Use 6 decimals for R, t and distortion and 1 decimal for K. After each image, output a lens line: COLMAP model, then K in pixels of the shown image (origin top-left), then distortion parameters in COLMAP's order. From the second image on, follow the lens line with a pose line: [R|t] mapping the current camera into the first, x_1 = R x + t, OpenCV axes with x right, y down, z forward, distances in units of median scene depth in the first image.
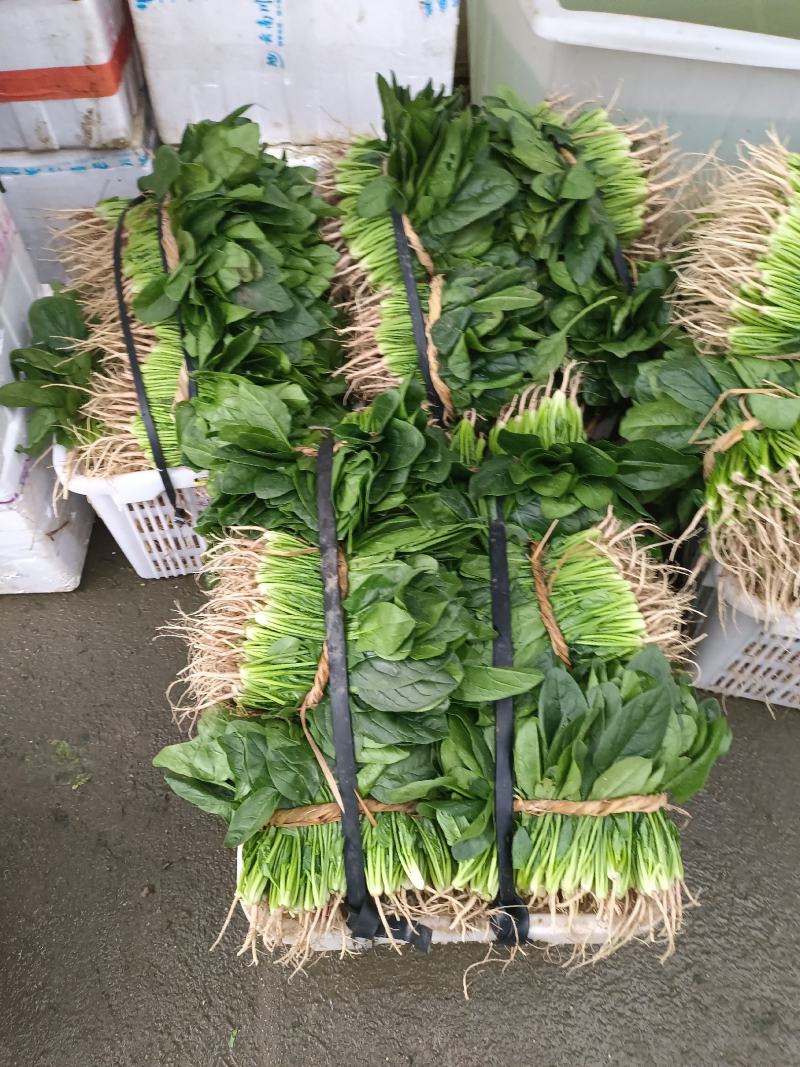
lens RADIAL K [[805.4, 0, 400.0], [0, 805.4, 533.5], [0, 0, 1]] dist [0.063223, -0.068361]
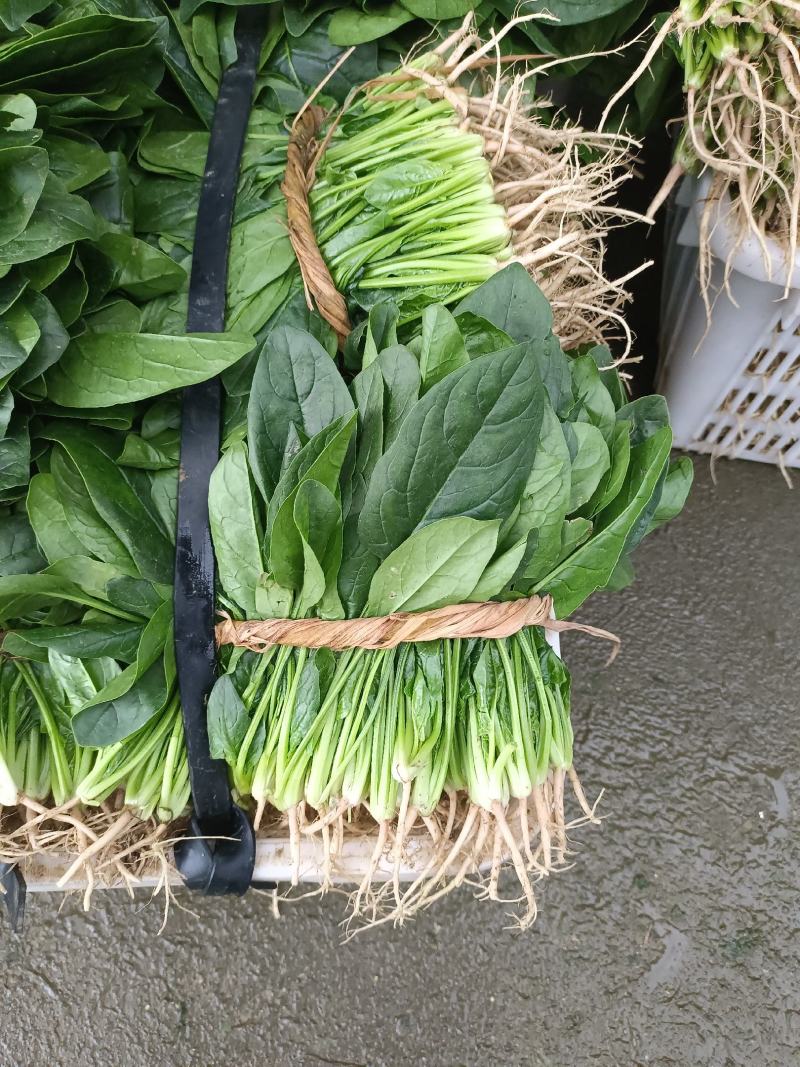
lens RADIAL K [[822.1, 0, 400.0], [0, 822.1, 533.5], [0, 0, 1]] dist [0.036424, -0.058884]
pose [[0.999417, -0.025464, -0.022761, 0.258393], [0.029580, 0.978486, 0.204183, 0.185205], [0.017072, -0.204737, 0.978668, 0.546980]]
